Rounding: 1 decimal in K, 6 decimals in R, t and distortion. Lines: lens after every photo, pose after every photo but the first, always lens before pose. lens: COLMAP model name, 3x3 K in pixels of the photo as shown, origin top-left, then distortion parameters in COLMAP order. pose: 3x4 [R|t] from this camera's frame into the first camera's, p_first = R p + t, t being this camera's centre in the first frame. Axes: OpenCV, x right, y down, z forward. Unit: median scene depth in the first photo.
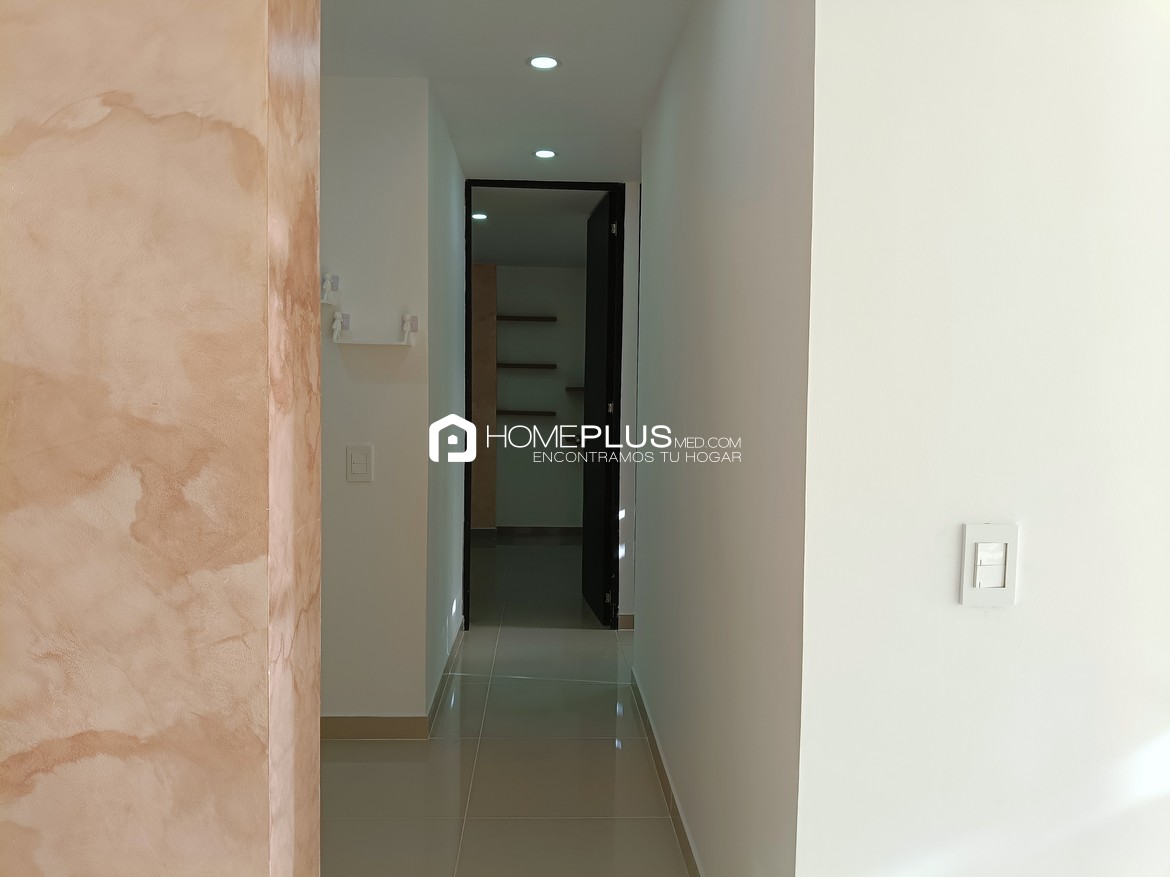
lens RADIAL K [[900.9, 0, 585.0], [0, 900.9, 438.5], [0, 0, 1]] dist [0.043401, -0.111341]
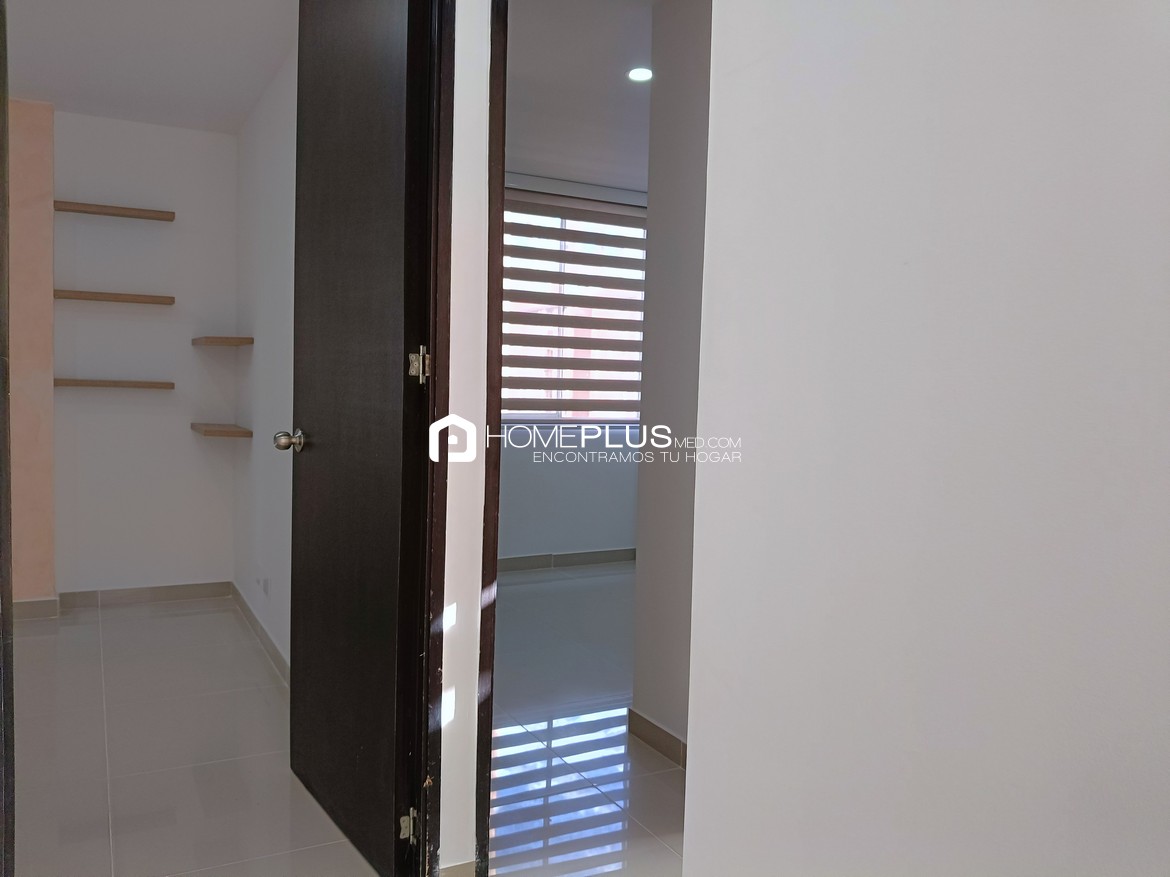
lens RADIAL K [[900.9, 0, 585.0], [0, 900.9, 438.5], [0, 0, 1]] dist [0.043401, -0.111341]
pose [[0.898220, -0.013322, 0.439345, -0.051265], [0.003938, 0.999744, 0.022264, -0.006135], [-0.439529, -0.018268, 0.898042, 0.381250]]
